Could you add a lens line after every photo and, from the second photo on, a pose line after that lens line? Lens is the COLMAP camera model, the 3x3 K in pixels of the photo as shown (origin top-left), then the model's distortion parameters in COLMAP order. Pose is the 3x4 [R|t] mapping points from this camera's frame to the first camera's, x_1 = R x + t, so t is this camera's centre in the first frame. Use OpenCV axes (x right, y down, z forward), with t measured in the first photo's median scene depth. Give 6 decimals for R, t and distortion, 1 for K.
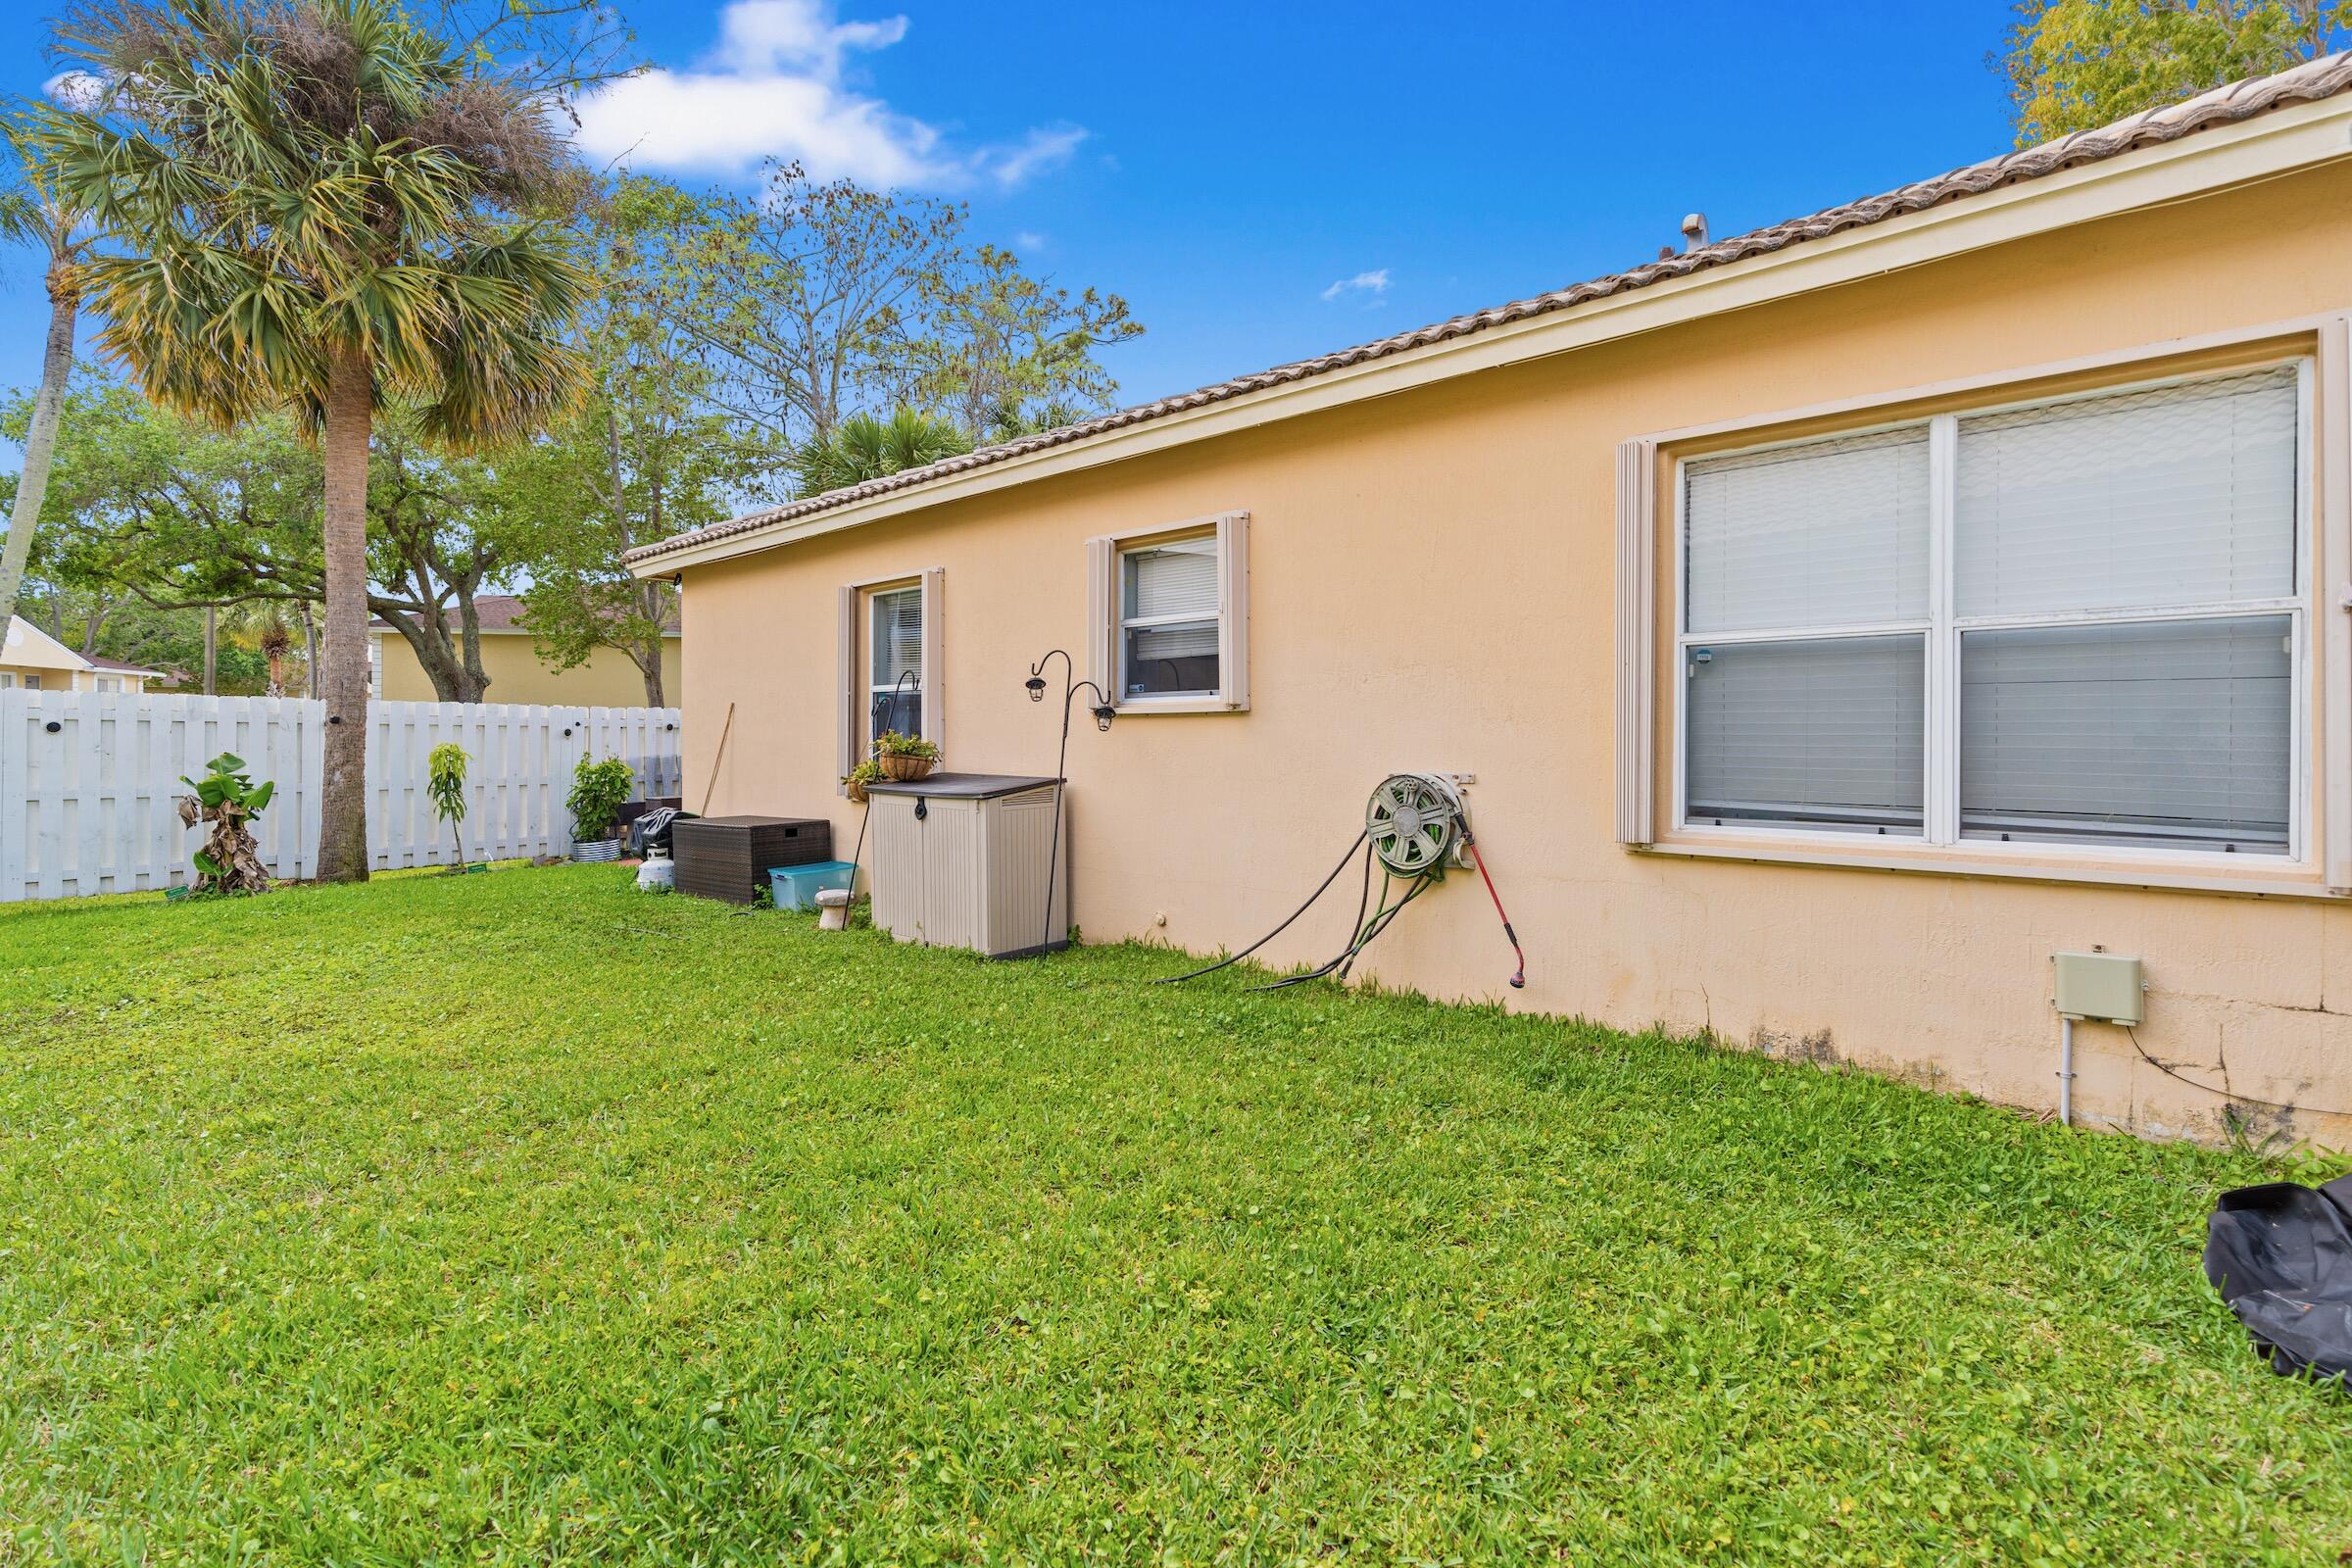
lens RADIAL K [[1070.3, 0, 1172.8], [0, 1070.3, 761.1], [0, 0, 1]] dist [0.001180, -0.000605]
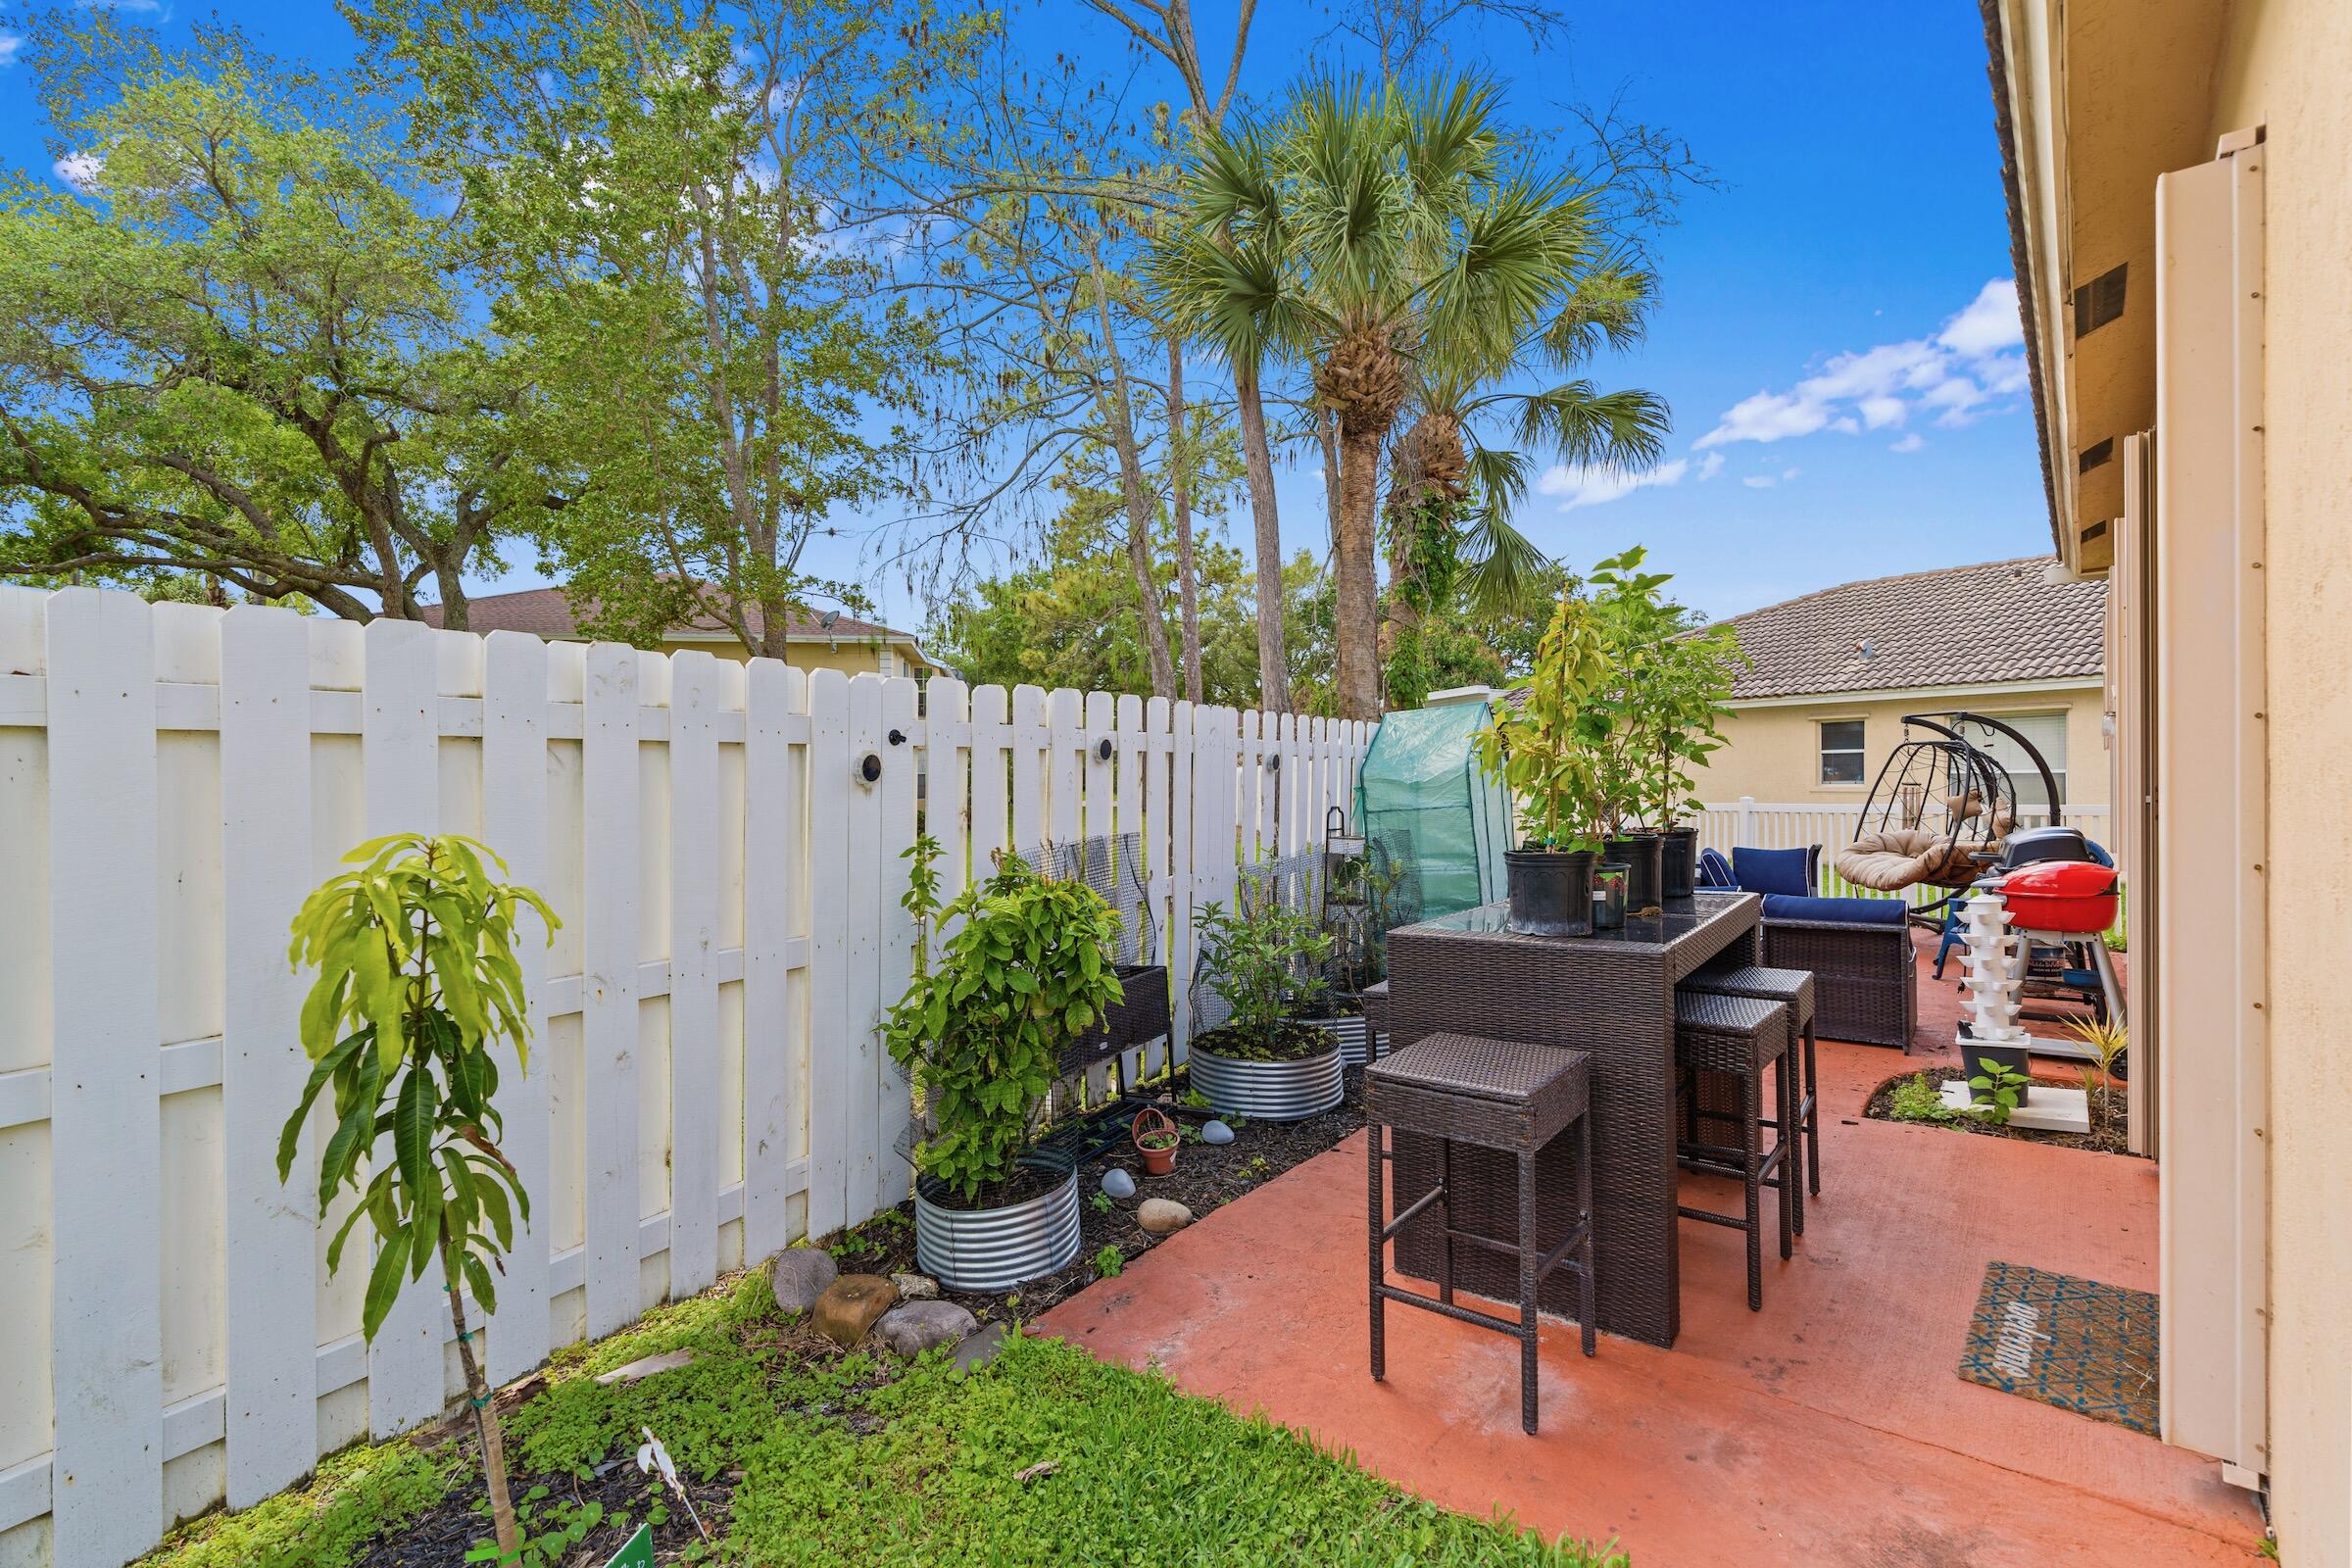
lens RADIAL K [[1070.3, 0, 1190.0], [0, 1070.3, 793.8], [0, 0, 1]] dist [0.001180, -0.000605]
pose [[0.999581, -0.015645, 0.024342, -0.226422], [0.015600, 0.999876, 0.002035, -0.008910], [-0.024371, -0.001655, 0.999702, 0.335996]]
